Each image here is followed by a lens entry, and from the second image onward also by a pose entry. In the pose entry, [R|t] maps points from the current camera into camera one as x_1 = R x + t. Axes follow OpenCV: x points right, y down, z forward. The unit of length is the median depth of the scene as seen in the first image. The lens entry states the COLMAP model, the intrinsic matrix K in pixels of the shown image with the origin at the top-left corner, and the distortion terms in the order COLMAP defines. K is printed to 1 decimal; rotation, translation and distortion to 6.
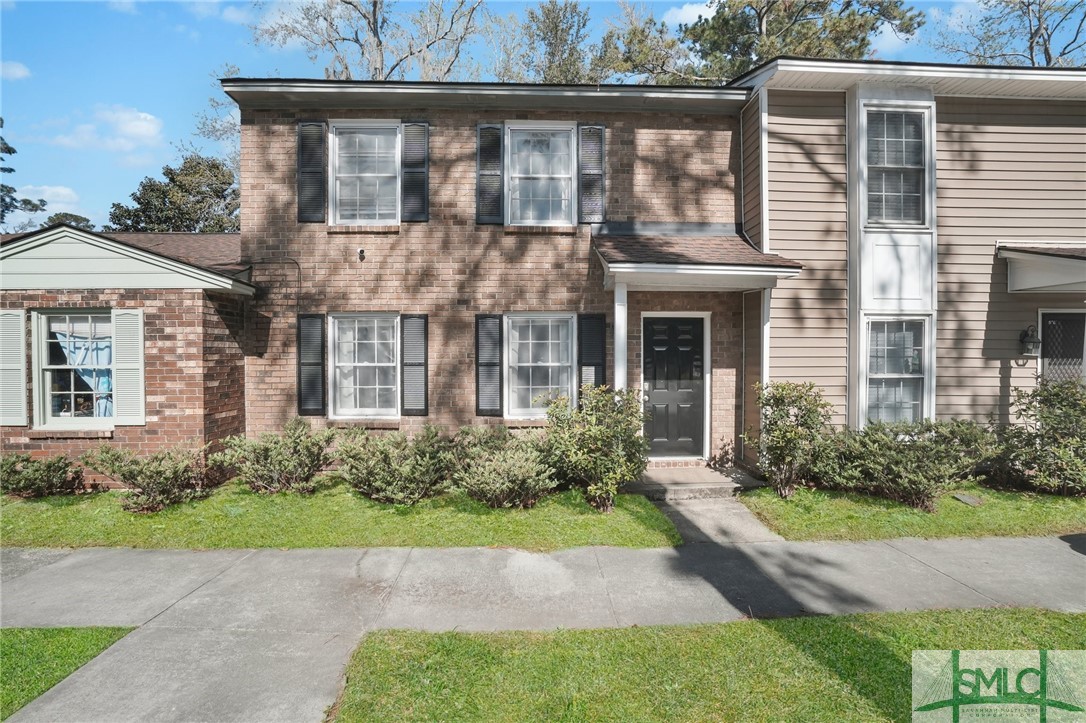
lens RADIAL K [[508.8, 0, 543.0], [0, 508.8, 366.2], [0, 0, 1]] dist [-0.055125, 0.019551]
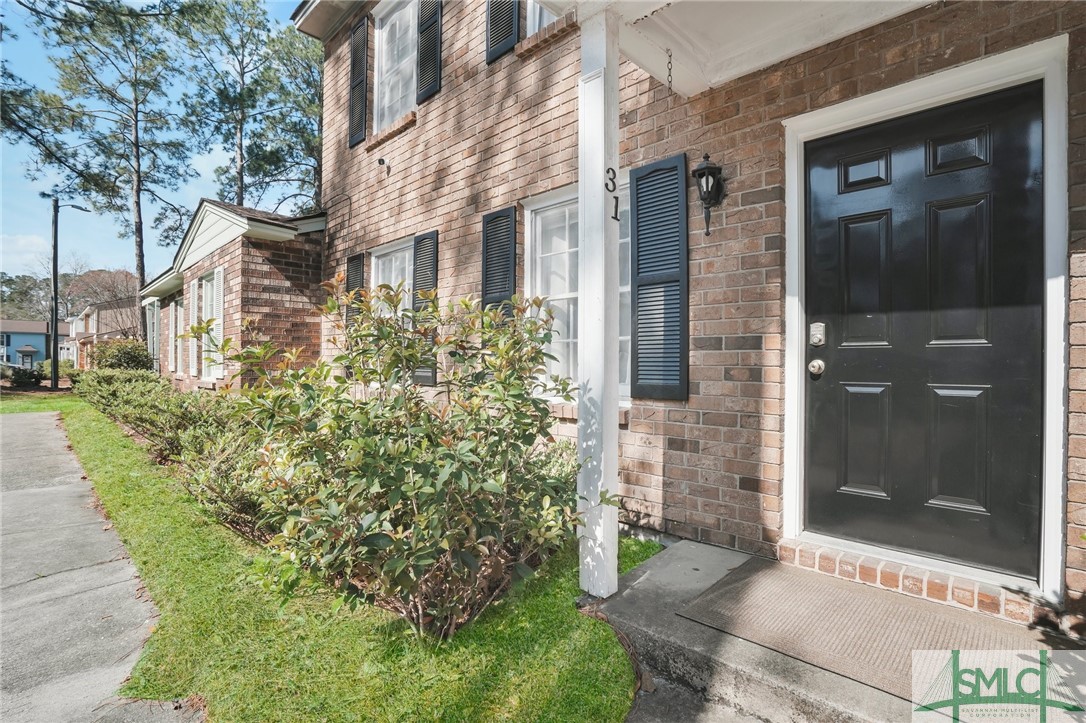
lens RADIAL K [[508.8, 0, 543.0], [0, 508.8, 366.2], [0, 0, 1]] dist [-0.055125, 0.019551]
pose [[0.696485, 0.011099, -0.717486, 0.349826], [-0.022841, 0.999717, -0.006708, 0.076042], [0.717208, 0.021060, 0.696541, 0.676360]]
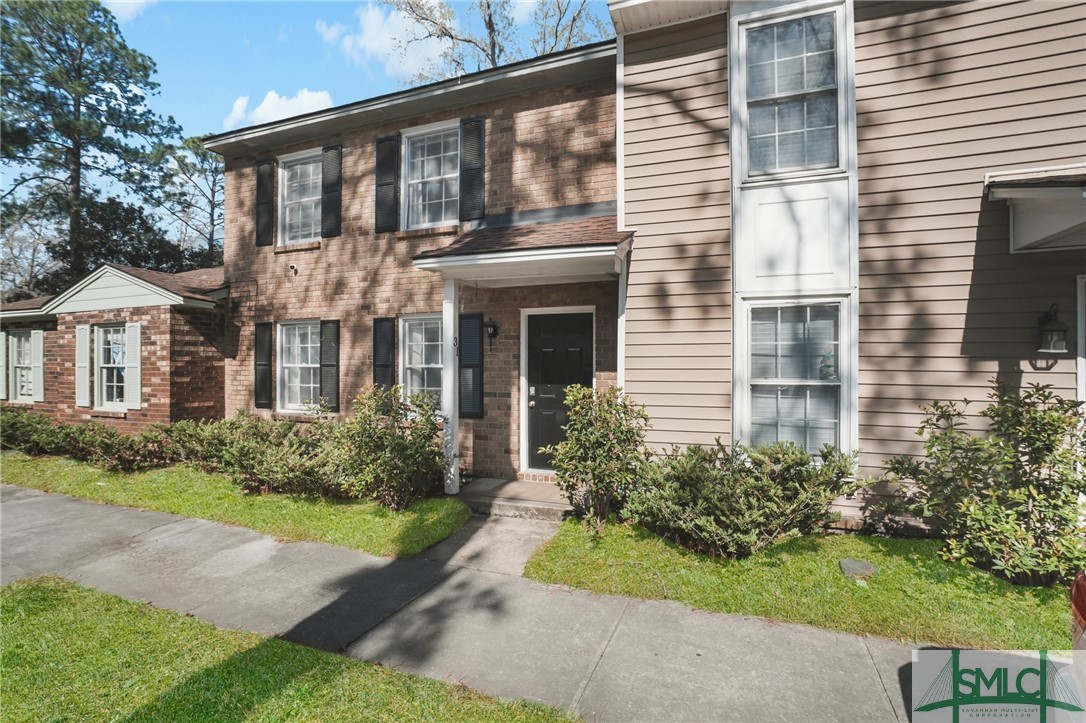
lens RADIAL K [[508.8, 0, 543.0], [0, 508.8, 366.2], [0, 0, 1]] dist [-0.055125, 0.019551]
pose [[0.918468, 0.003587, -0.395480, 0.634290], [-0.011268, 0.999790, -0.017100, 0.012116], [0.395336, 0.020162, 0.918315, 0.183946]]
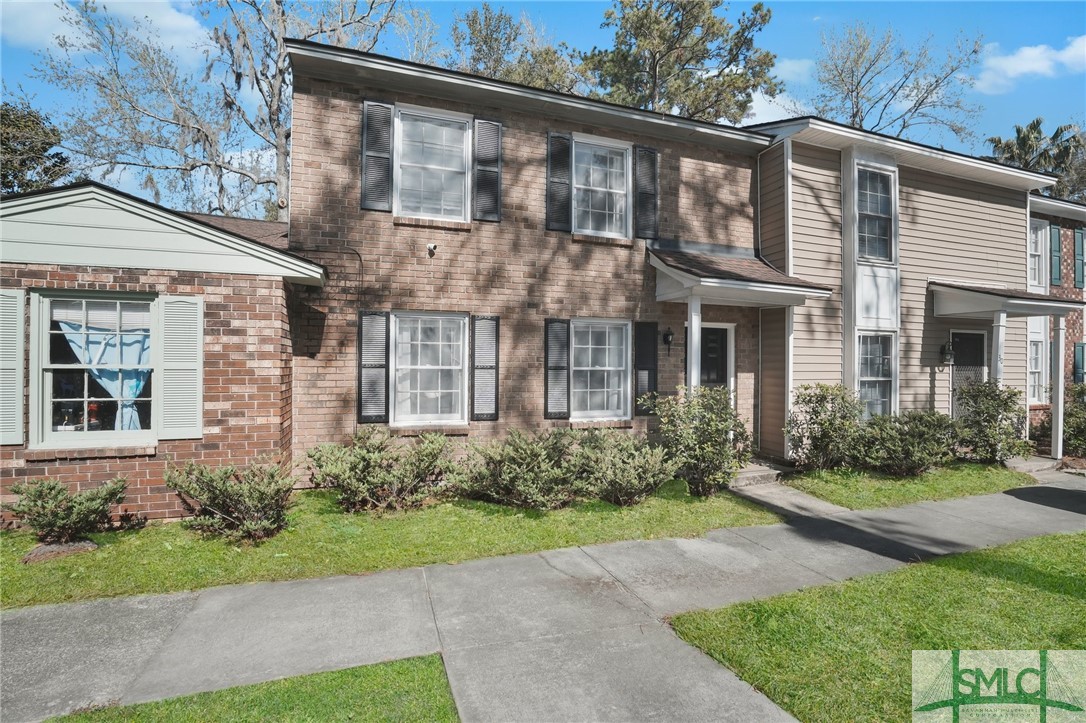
lens RADIAL K [[515.9, 0, 546.2], [0, 515.9, 367.3], [0, 0, 1]] dist [-0.059746, 0.022191]
pose [[0.952347, 0.007061, 0.304935, -0.461860], [-0.001741, 0.999842, -0.017717, 0.013957], [-0.305012, 0.016342, 0.952208, 0.027267]]
